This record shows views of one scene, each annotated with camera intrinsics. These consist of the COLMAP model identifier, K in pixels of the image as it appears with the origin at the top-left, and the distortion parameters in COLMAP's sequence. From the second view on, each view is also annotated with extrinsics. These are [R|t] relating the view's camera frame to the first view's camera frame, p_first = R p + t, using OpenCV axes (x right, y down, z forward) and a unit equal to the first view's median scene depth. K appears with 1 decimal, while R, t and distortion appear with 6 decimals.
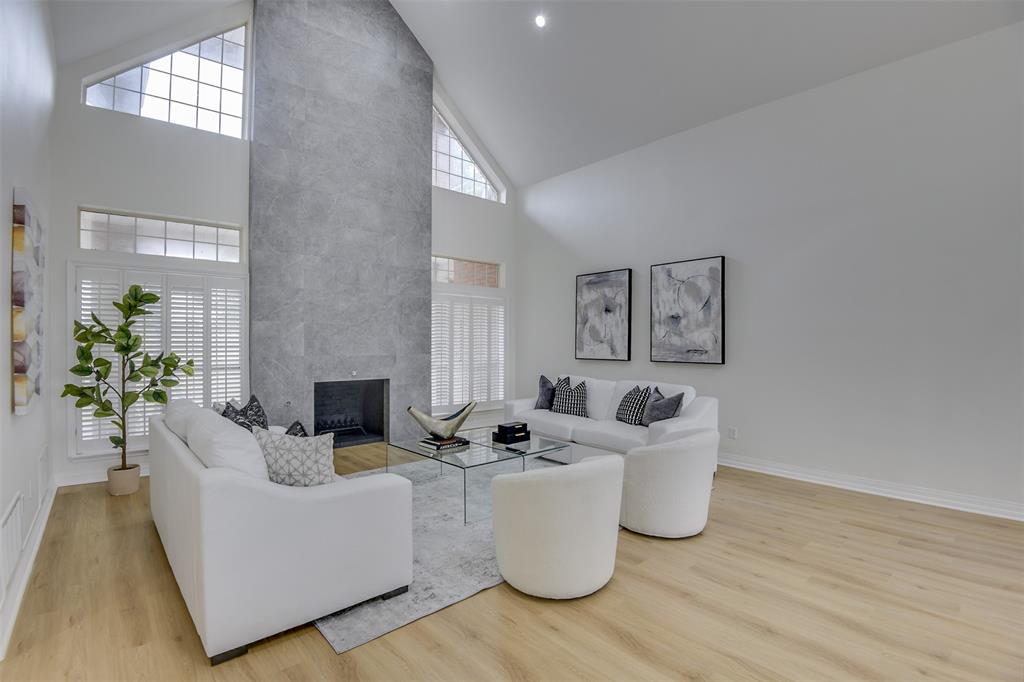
lens RADIAL K [[476.3, 0, 512.0], [0, 476.3, 345.0], [0, 0, 1]] dist [-0.015999, -0.015607]
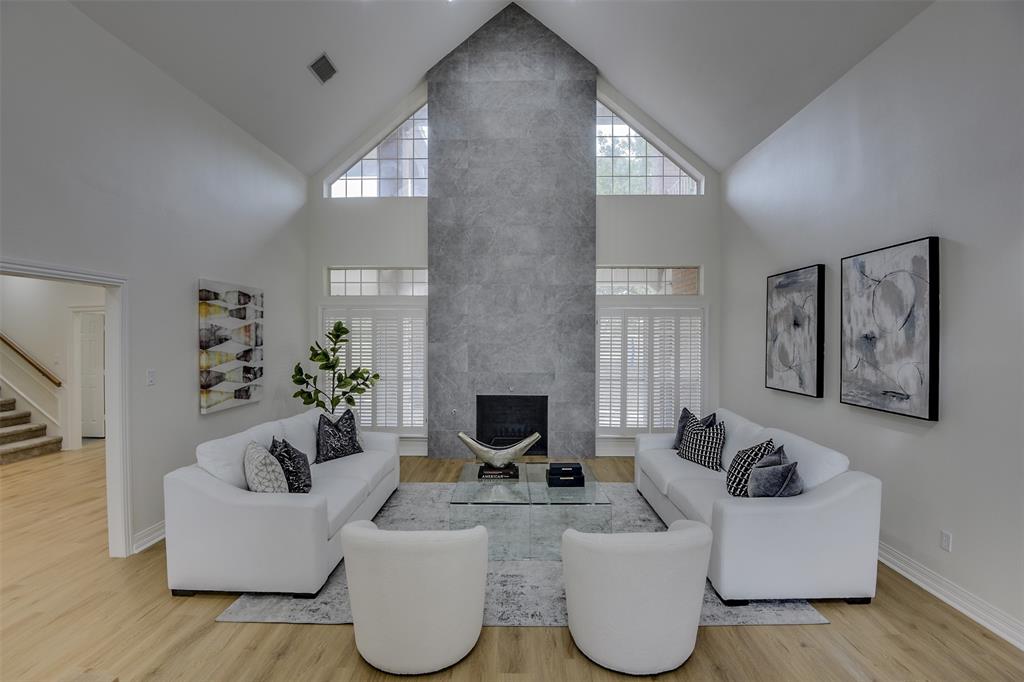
lens RADIAL K [[476.3, 0, 508.8], [0, 476.3, 340.6], [0, 0, 1]] dist [-0.015999, -0.015607]
pose [[0.737436, 0.002590, -0.675412, 0.412535], [-0.002188, 0.999997, 0.001445, -0.054335], [0.675413, 0.000412, 0.737439, 0.207447]]
